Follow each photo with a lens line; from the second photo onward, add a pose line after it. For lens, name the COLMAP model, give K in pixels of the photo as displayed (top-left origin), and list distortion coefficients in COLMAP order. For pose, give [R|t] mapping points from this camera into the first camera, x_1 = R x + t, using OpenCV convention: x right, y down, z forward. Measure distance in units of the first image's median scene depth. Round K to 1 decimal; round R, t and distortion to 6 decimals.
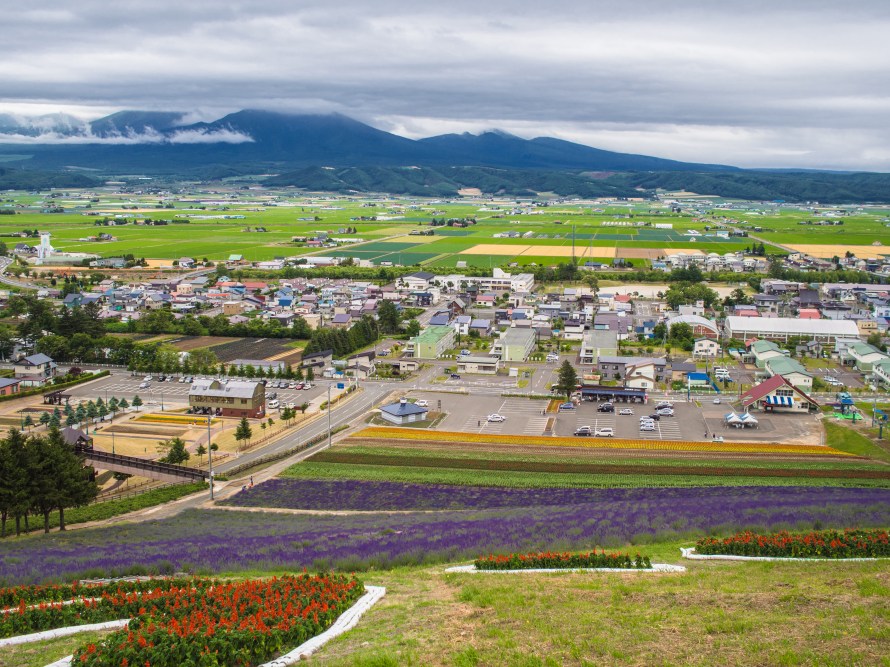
lens RADIAL K [[900.4, 0, 442.6], [0, 900.4, 331.1], [0, 0, 1]] dist [-0.007647, 0.000000]
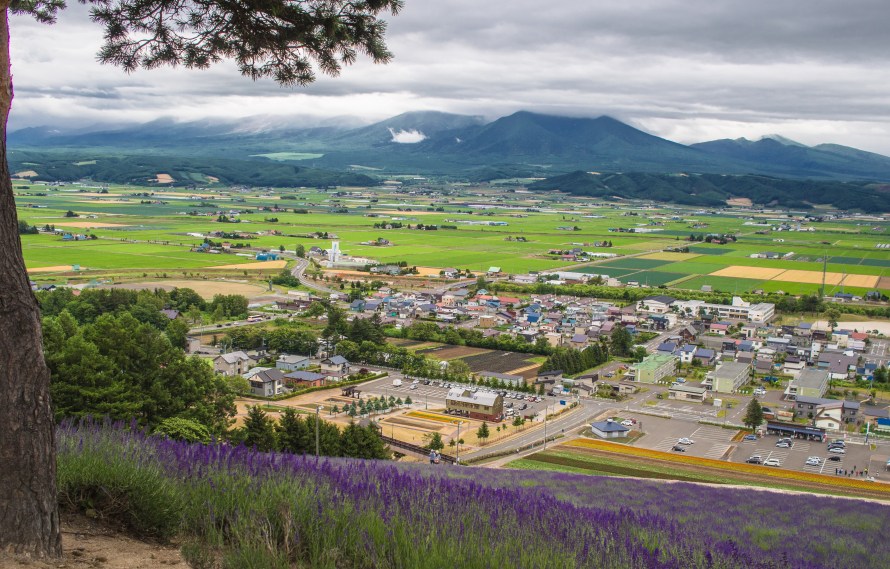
lens RADIAL K [[906.9, 0, 445.2], [0, 906.9, 316.7], [0, 0, 1]] dist [-0.006648, 0.000000]
pose [[0.958917, 0.066844, -0.275698, 0.050018], [-0.071685, 0.997399, -0.007506, -0.026714], [0.274479, 0.026961, 0.961215, -0.187797]]
